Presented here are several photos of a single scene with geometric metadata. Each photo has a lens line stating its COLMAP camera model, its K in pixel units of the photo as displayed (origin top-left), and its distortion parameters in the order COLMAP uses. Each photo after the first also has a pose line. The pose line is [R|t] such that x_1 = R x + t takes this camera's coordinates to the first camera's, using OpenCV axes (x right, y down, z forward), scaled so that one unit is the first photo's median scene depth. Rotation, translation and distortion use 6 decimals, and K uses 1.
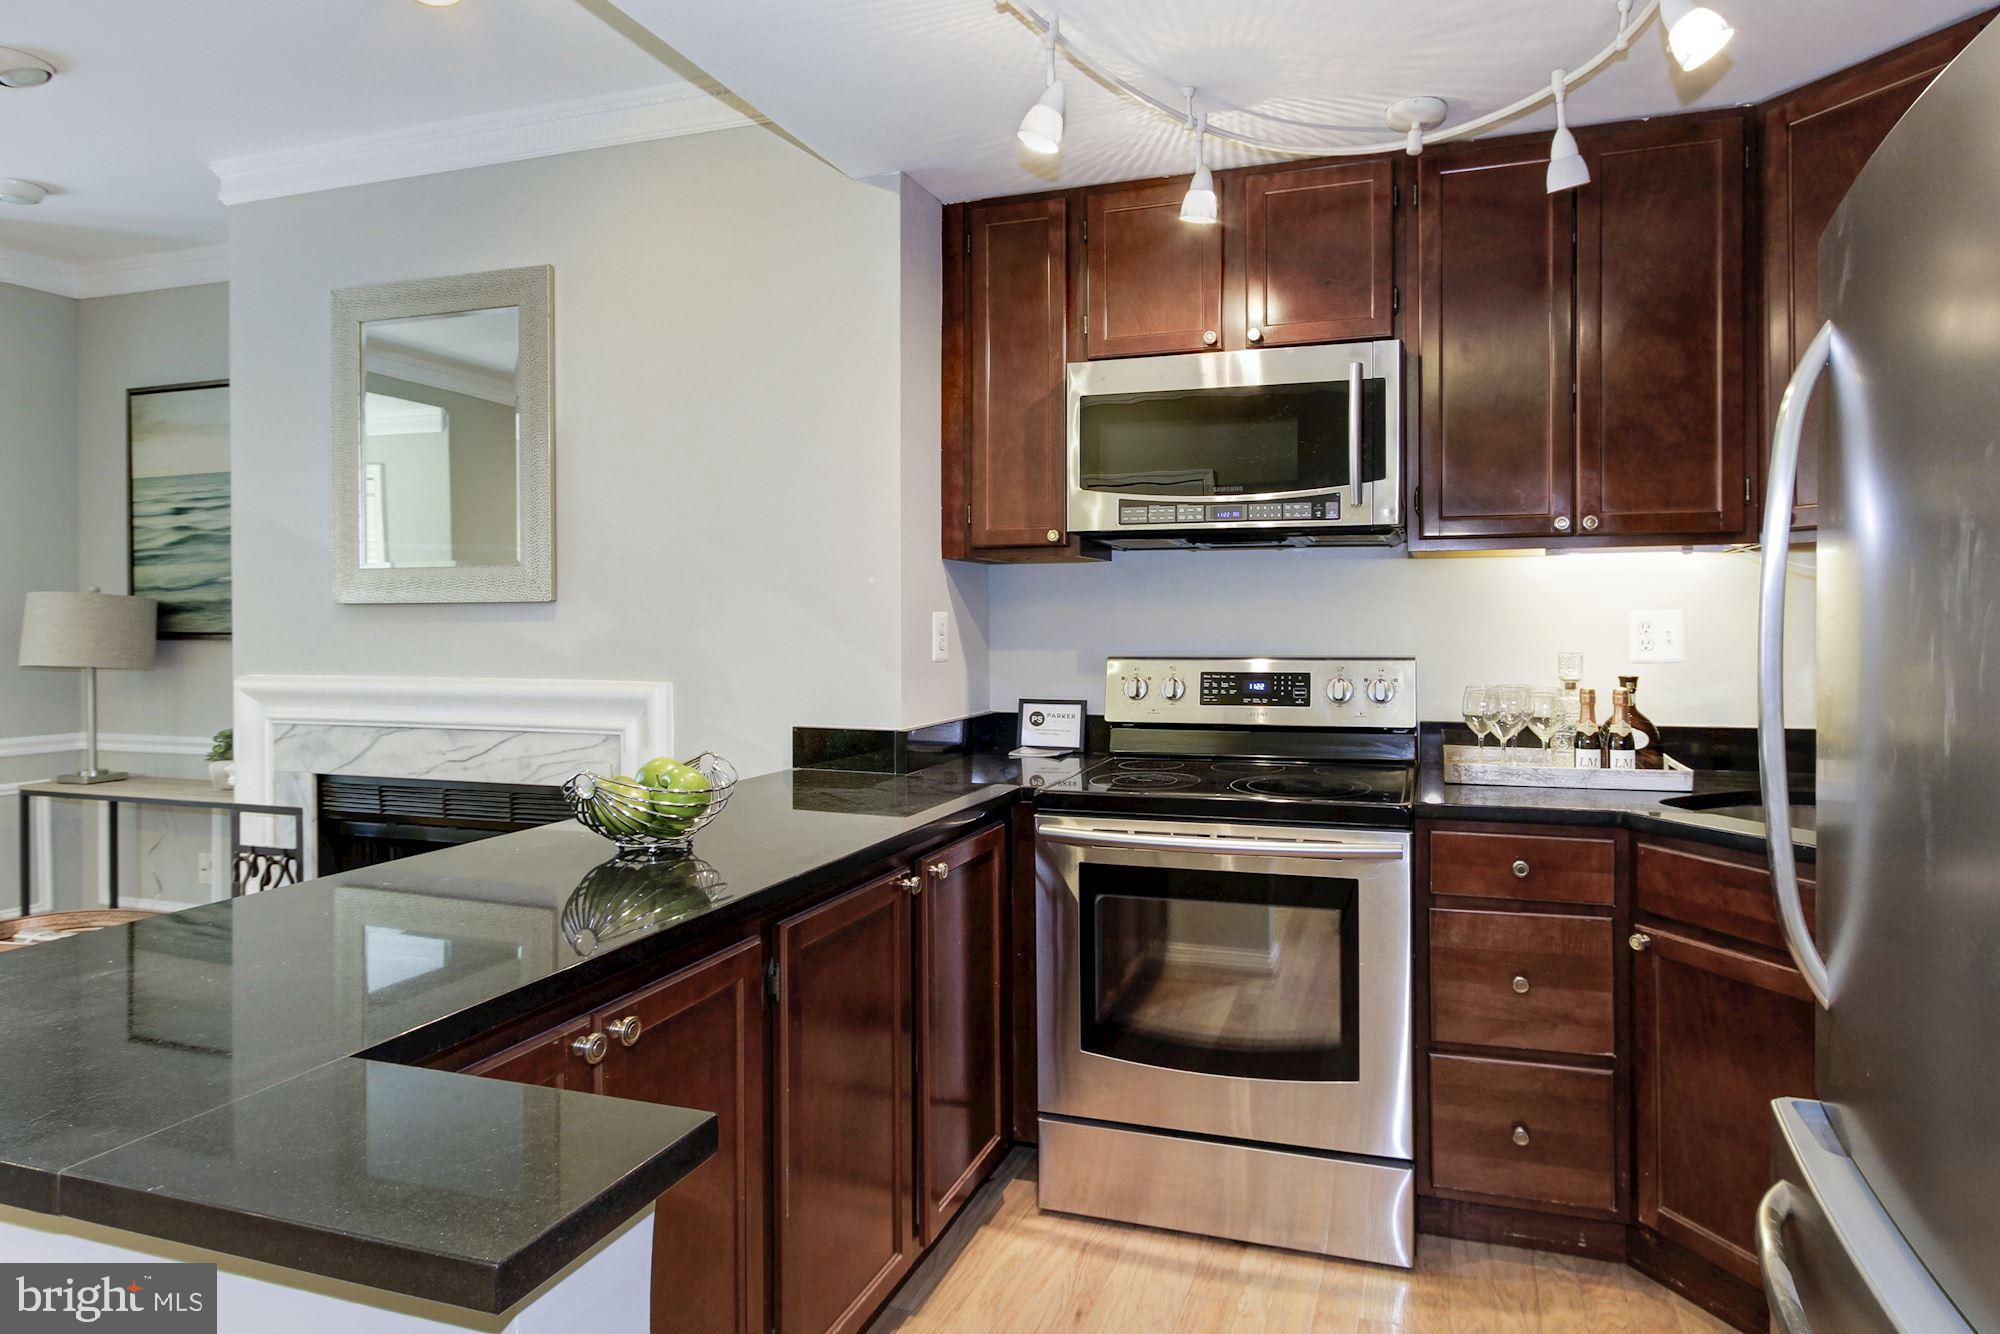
lens RADIAL K [[1110.2, 0, 1131.8], [0, 1110.2, 623.8], [0, 0, 1]] dist [-0.004700, 0.001647]
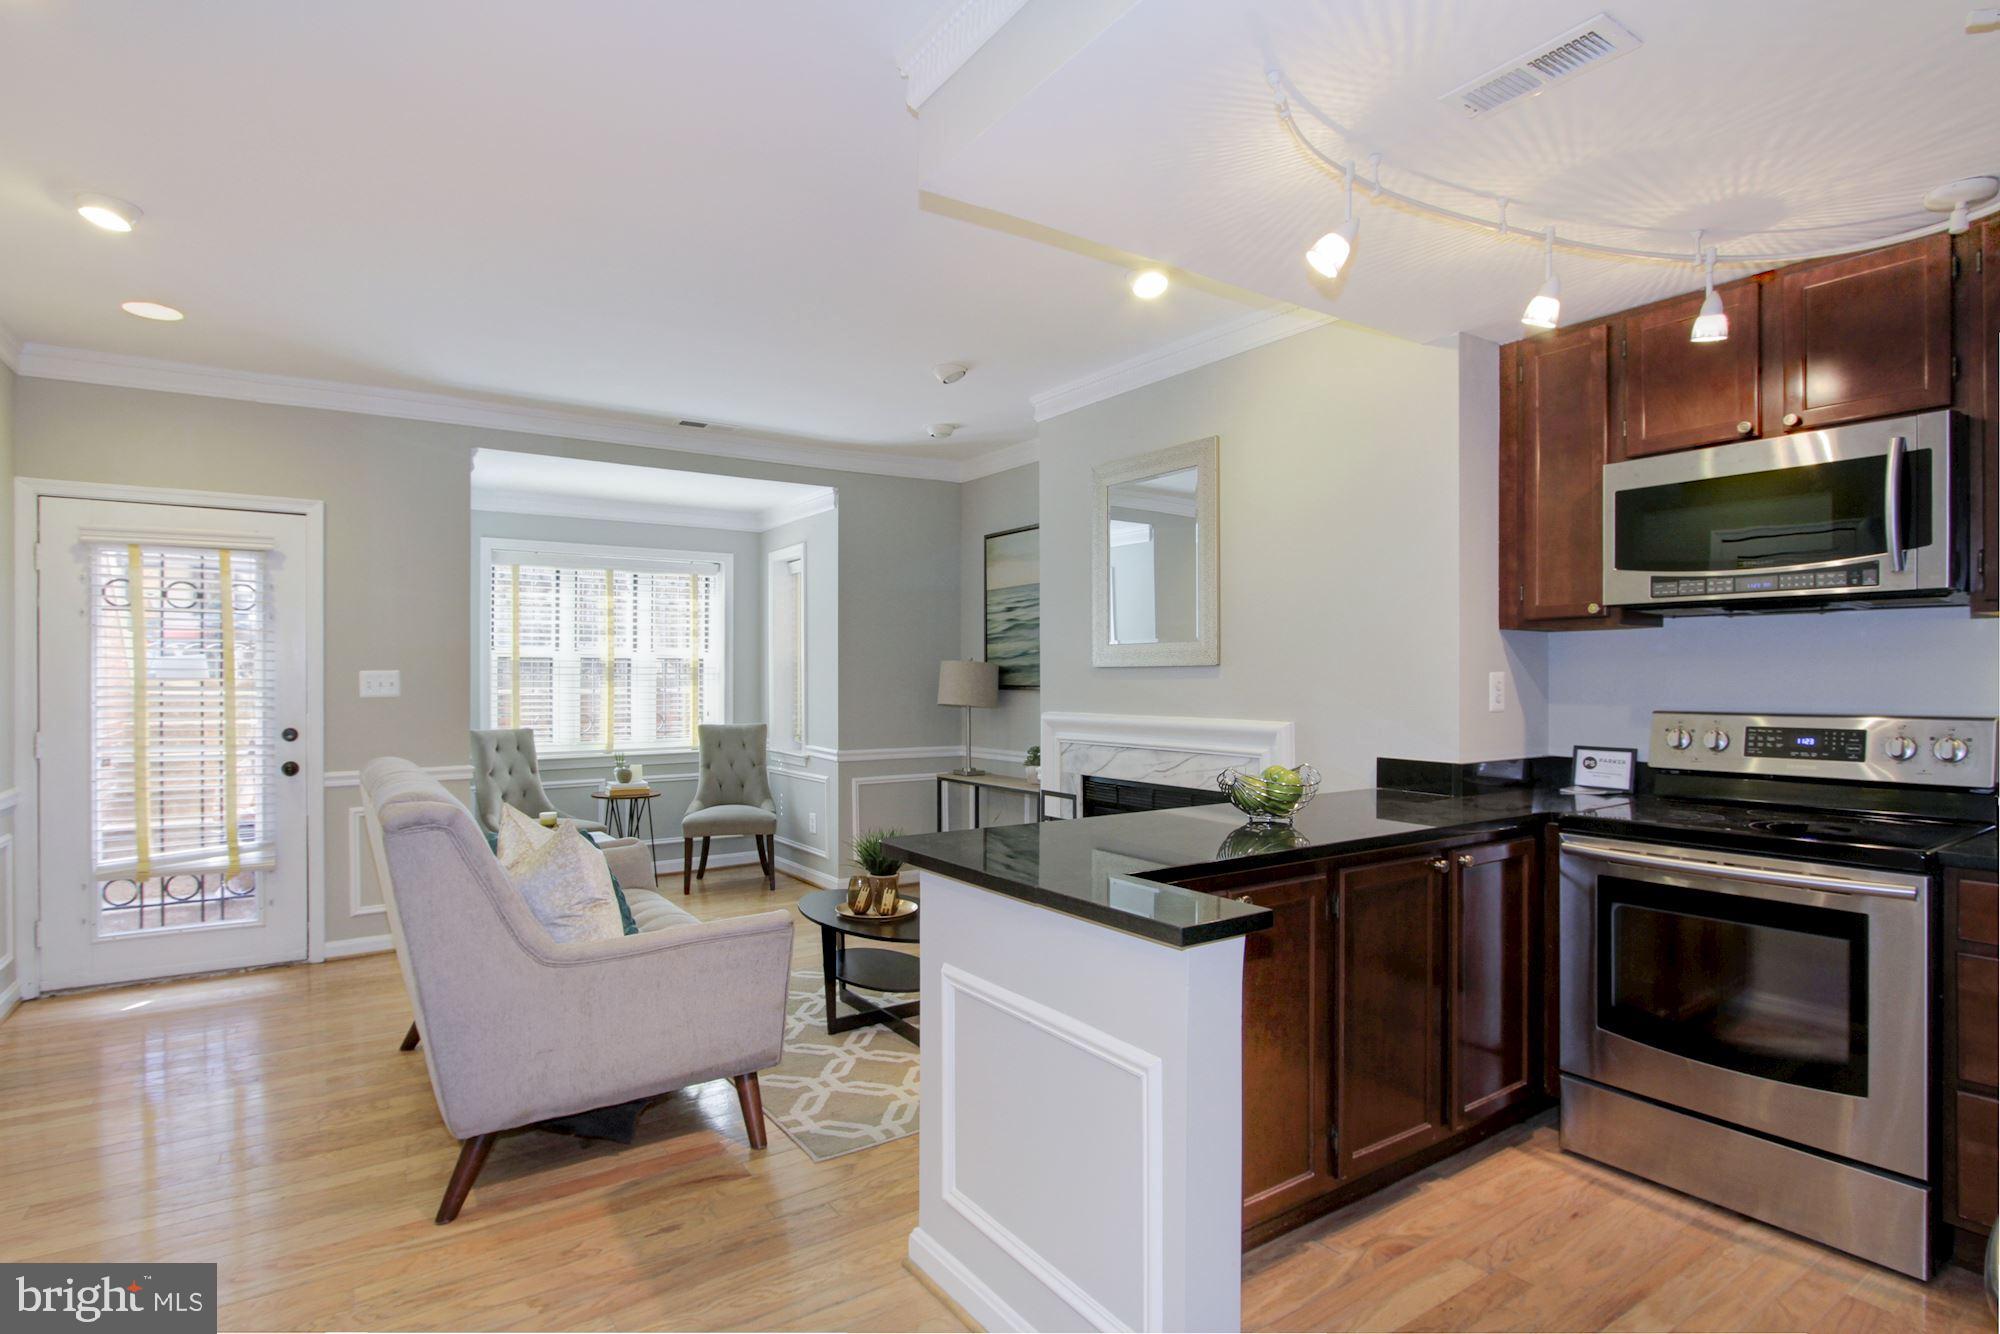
lens RADIAL K [[1069.3, 0, 1006.3], [0, 1069.3, 688.9], [0, 0, 1]] dist [-0.018885, 0.004775]
pose [[0.774590, 0.008588, -0.632405, 0.166175], [-0.004443, 0.999957, 0.008137, 0.001042], [0.632448, -0.003494, 0.774595, -0.290542]]
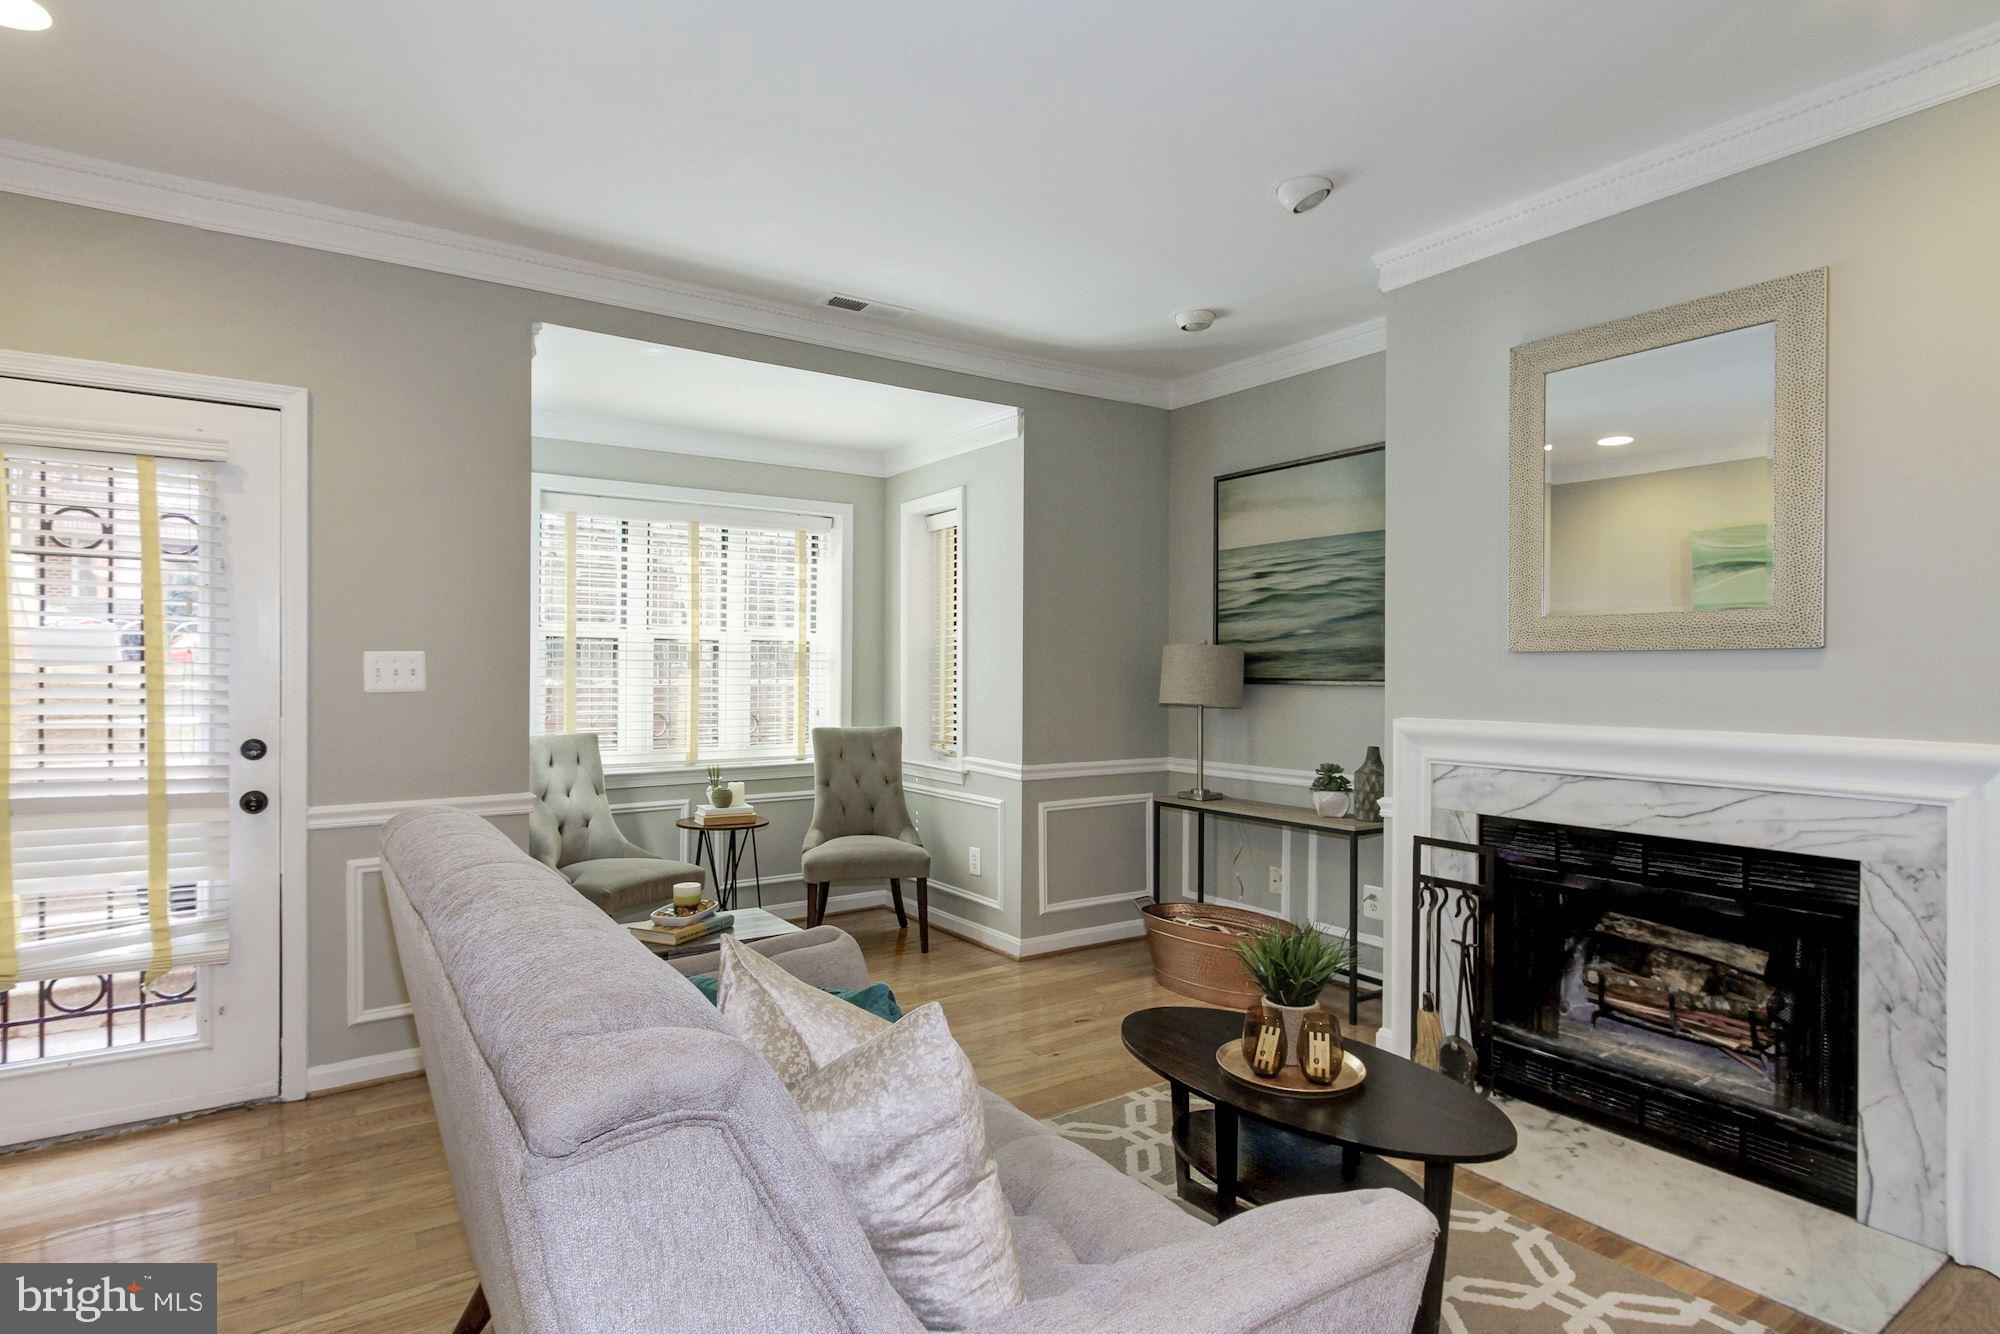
lens RADIAL K [[1027.8, 0, 1002.6], [0, 1027.8, 683.7], [0, 0, 1]] dist [-0.009284, 0.006747]
pose [[0.792672, 0.014759, -0.609470, -0.587294], [-0.009825, 0.999886, 0.011435, 0.005711], [0.609569, -0.003076, 0.792727, -0.051652]]
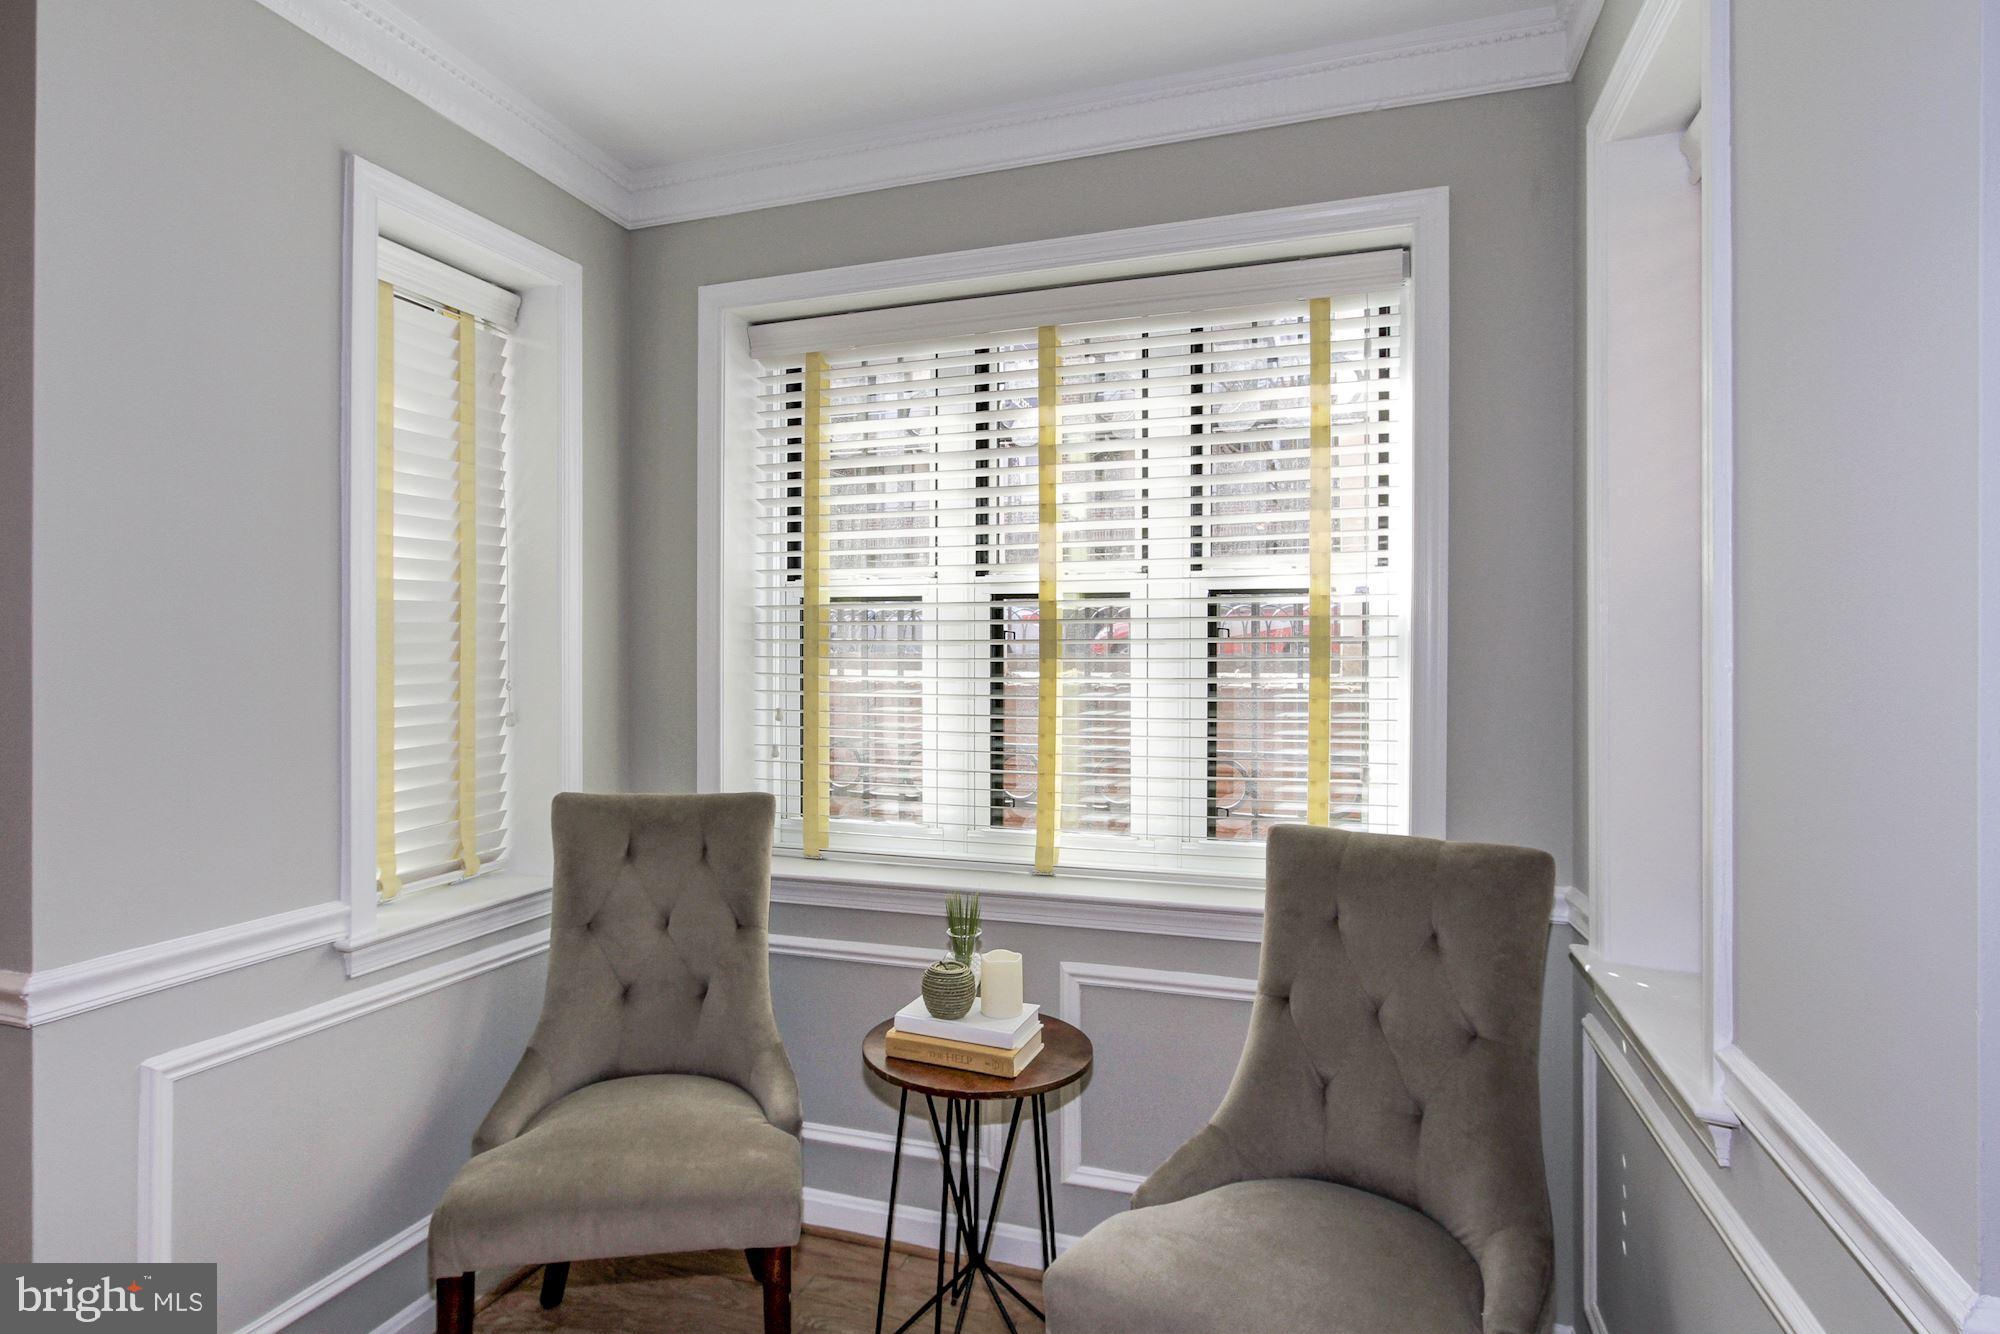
lens RADIAL K [[1027.8, 0, 997.6], [0, 1027.8, 659.5], [0, 0, 1]] dist [-0.009284, 0.006747]
pose [[-0.016038, 0.007895, -0.999840, -1.315147], [-0.009348, 0.999924, 0.008045, -0.001207], [0.999828, 0.009475, -0.015963, 1.029382]]
